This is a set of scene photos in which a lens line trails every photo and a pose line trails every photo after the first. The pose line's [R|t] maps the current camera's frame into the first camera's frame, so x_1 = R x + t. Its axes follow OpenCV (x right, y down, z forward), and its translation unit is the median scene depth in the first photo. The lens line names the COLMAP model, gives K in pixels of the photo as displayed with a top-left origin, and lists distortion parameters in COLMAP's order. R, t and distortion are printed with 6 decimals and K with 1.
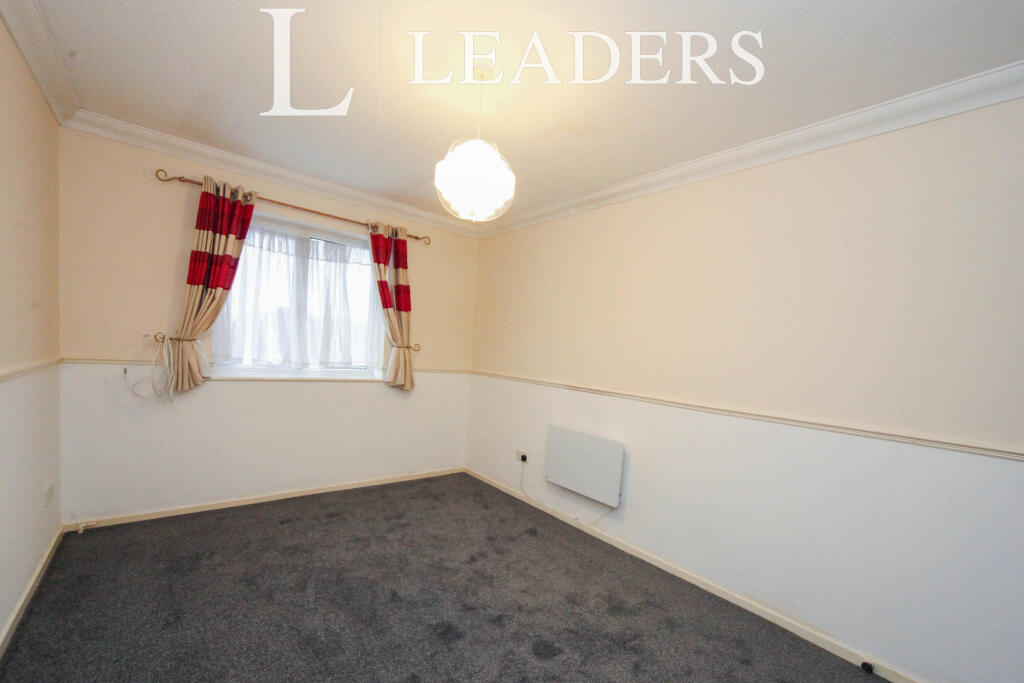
lens RADIAL K [[394.4, 0, 512.0], [0, 394.4, 389.2], [0, 0, 1]] dist [-0.000892, 0.000034]
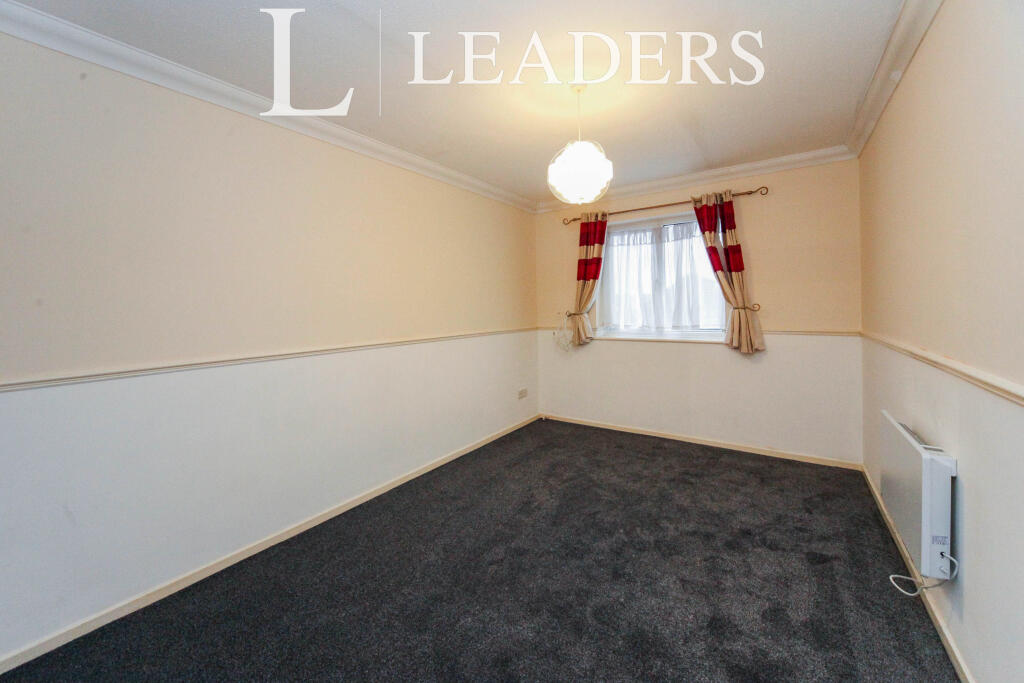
lens RADIAL K [[362.5, 0, 518.1], [0, 362.5, 326.5], [0, 0, 1]] dist [-0.000291, 0.000058]
pose [[0.343516, -0.026113, -0.938784, 0.418288], [-0.048312, 0.997798, -0.045433, 0.004787], [0.937903, 0.060961, 0.341498, 0.218635]]
